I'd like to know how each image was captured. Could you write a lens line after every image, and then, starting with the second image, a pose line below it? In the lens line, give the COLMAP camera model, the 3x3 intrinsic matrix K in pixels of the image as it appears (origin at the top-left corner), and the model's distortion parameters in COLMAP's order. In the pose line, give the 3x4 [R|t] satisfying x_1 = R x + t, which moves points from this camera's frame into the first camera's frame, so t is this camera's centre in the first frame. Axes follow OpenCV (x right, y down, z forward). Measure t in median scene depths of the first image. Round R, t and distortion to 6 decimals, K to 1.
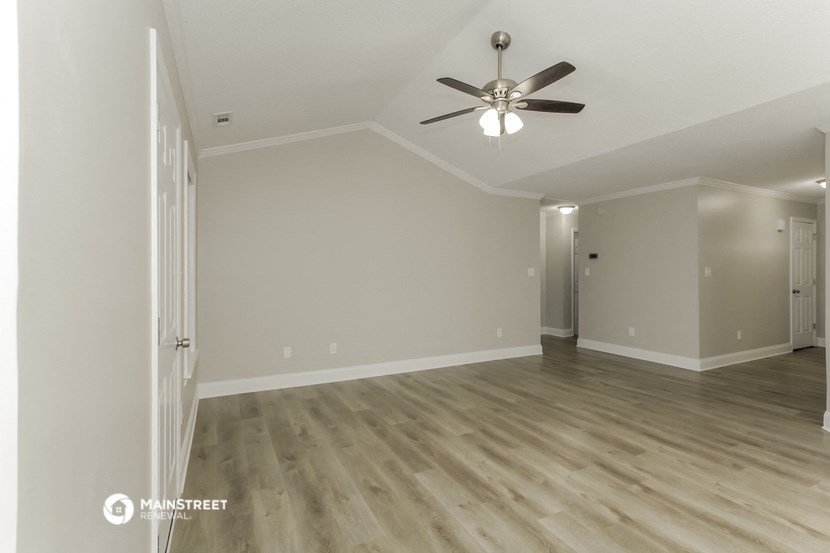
lens RADIAL K [[397.7, 0, 415.0], [0, 397.7, 276.5], [0, 0, 1]] dist [0.002154, 0.000488]
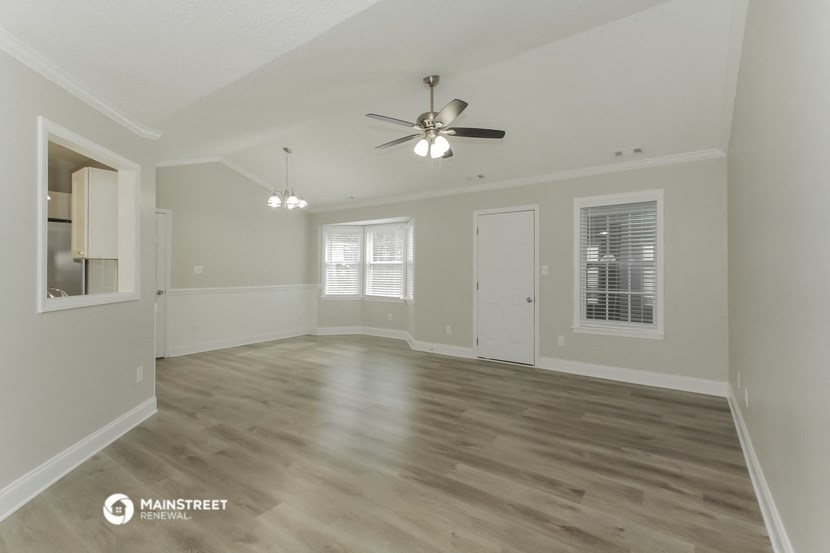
lens RADIAL K [[397.7, 0, 415.0], [0, 397.7, 276.5], [0, 0, 1]] dist [0.002154, 0.000488]
pose [[-0.895325, 0.007547, -0.445350, 0.697369], [0.000666, 0.999878, 0.015605, -0.011525], [0.445413, 0.013675, -0.895221, 1.794154]]
